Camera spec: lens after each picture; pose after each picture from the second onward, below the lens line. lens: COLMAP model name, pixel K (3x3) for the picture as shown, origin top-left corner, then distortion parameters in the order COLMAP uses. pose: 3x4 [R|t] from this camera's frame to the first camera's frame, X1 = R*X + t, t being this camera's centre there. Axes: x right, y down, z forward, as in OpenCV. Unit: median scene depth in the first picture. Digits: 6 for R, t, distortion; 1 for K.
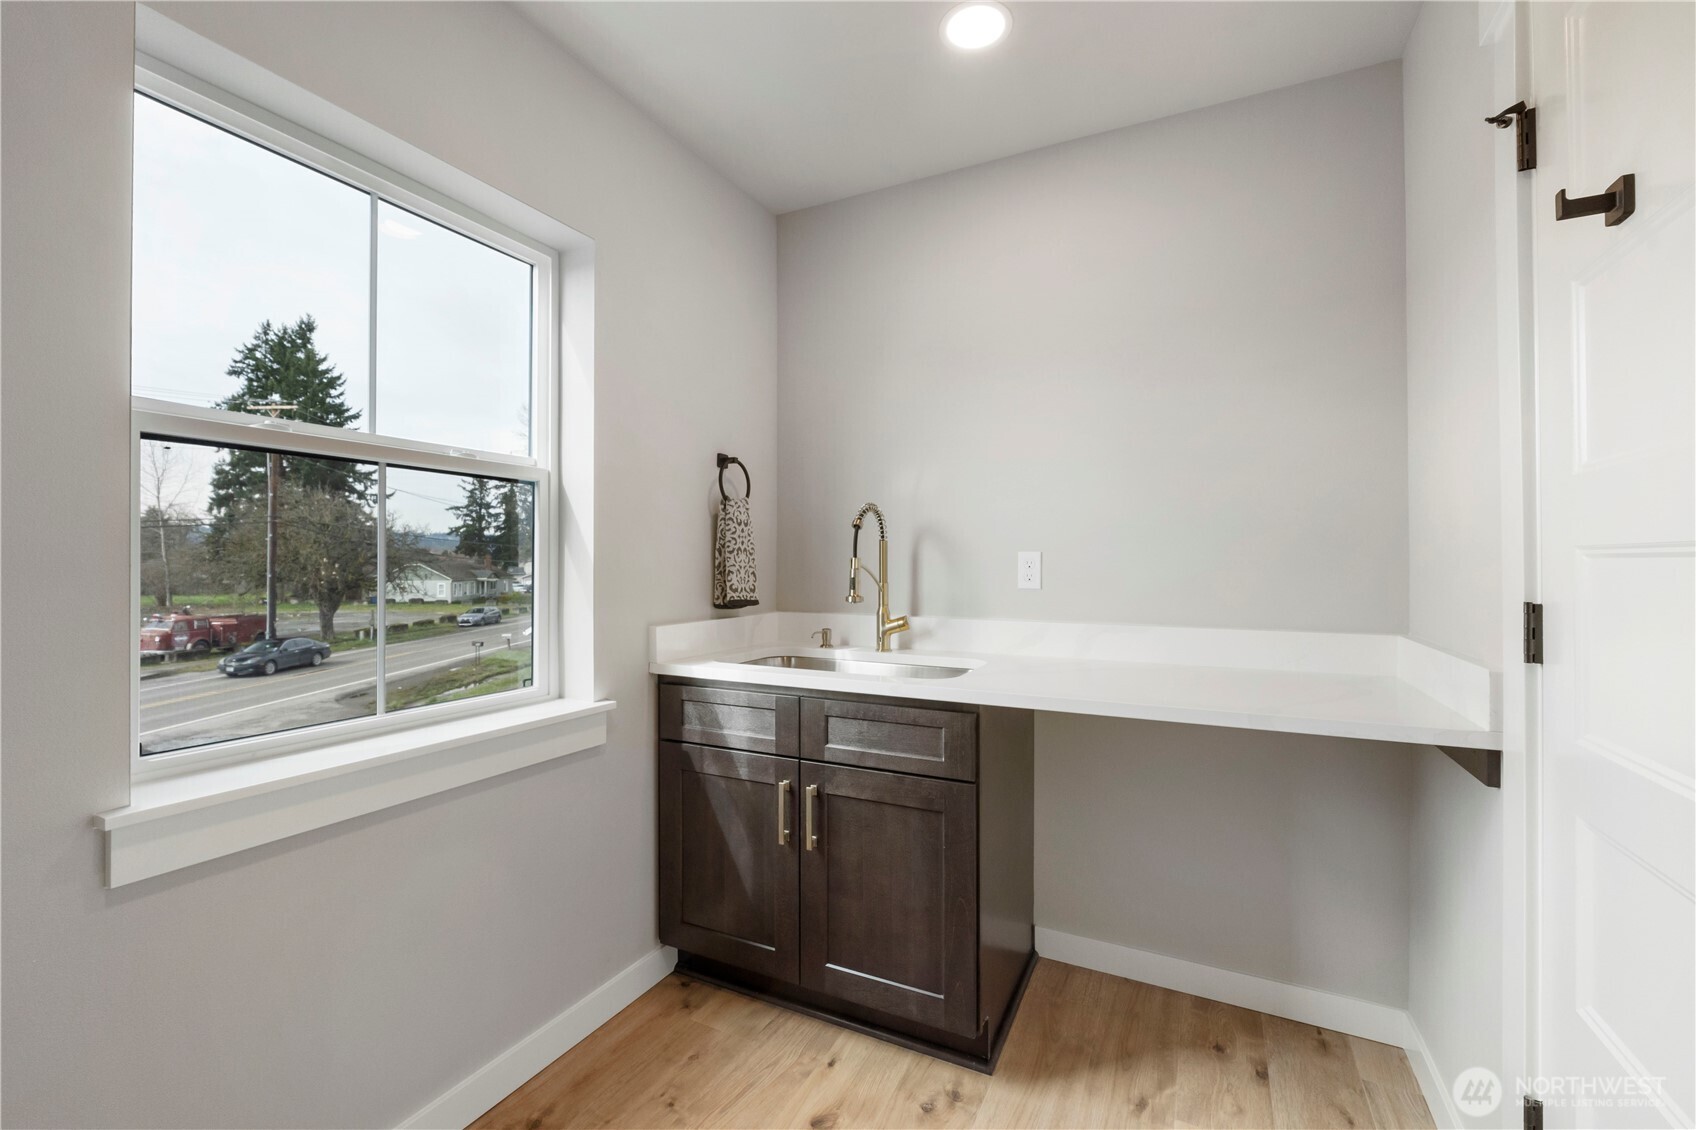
lens RADIAL K [[713.1, 0, 848.0], [0, 713.1, 565.0], [0, 0, 1]] dist [-0.002149, -0.000803]
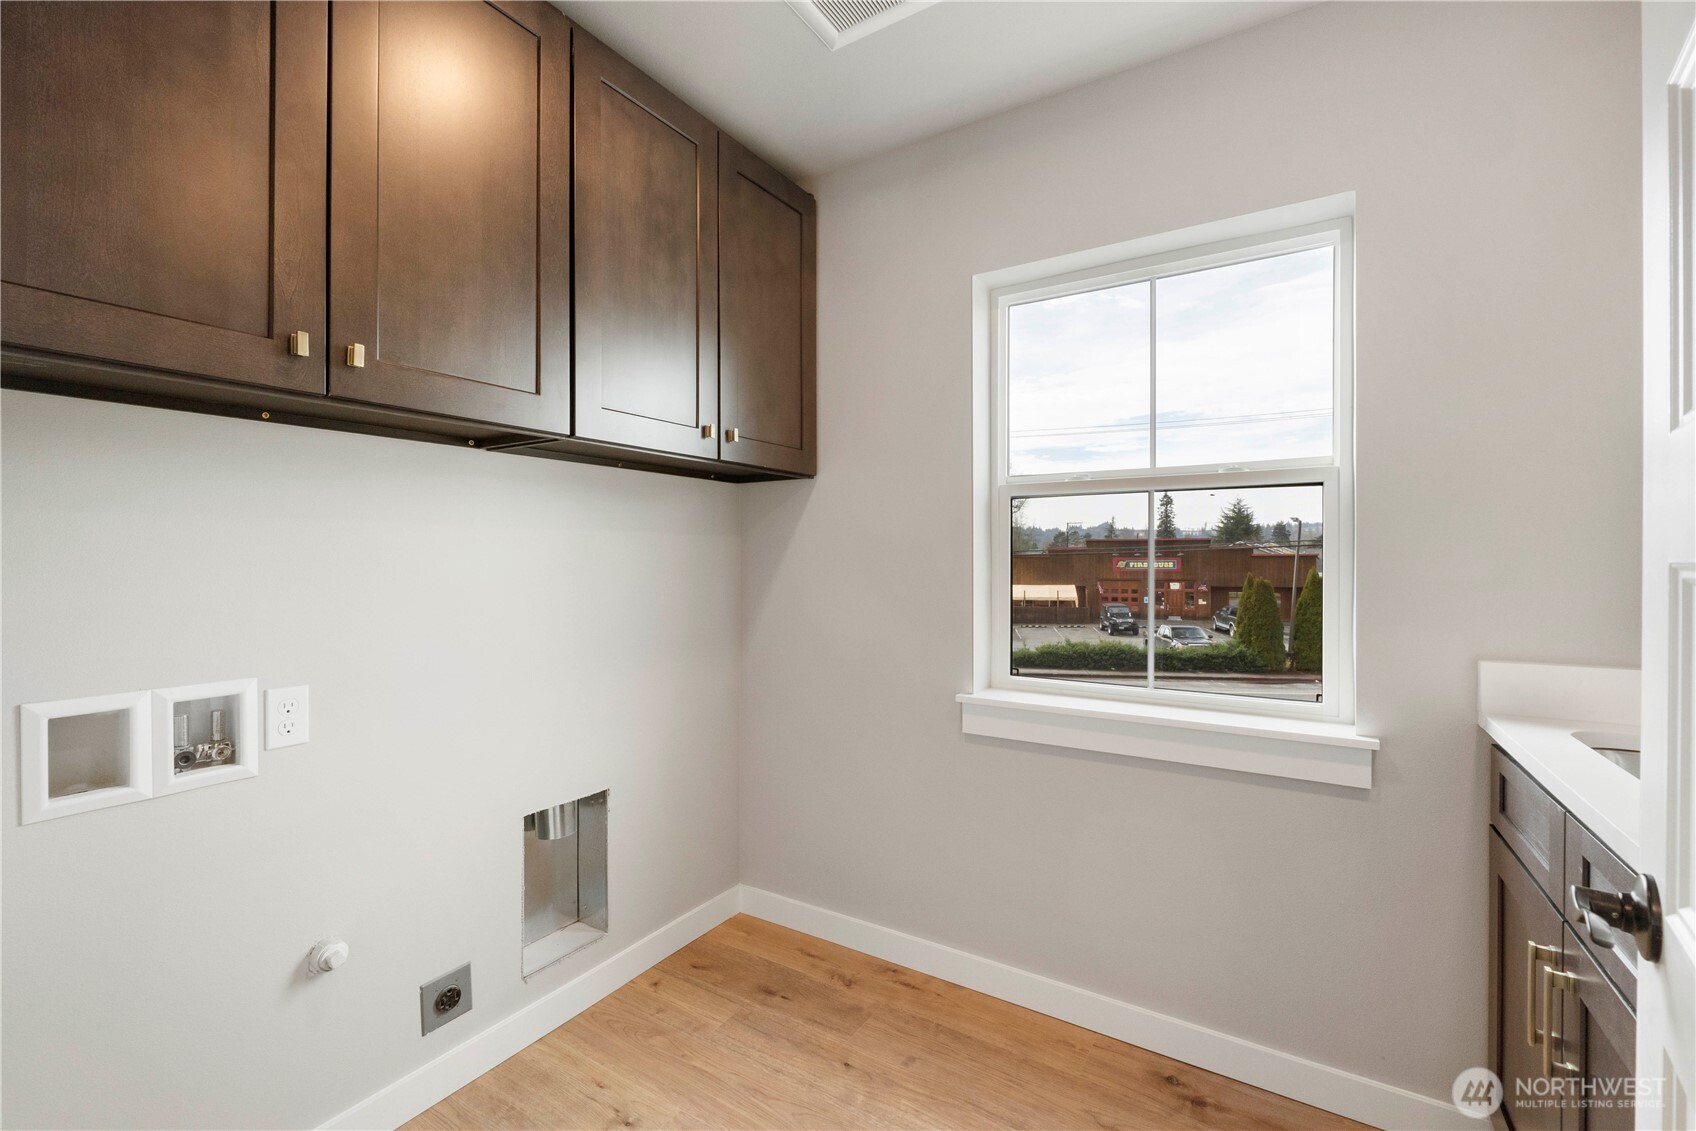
lens RADIAL K [[713.1, 0, 848.0], [0, 713.1, 565.5], [0, 0, 1]] dist [-0.002149, -0.000803]
pose [[-0.098303, 0.002554, -0.995153, 0.615165], [-0.002236, 0.999994, 0.002787, -0.010416], [0.995154, 0.002499, -0.098296, 0.544702]]
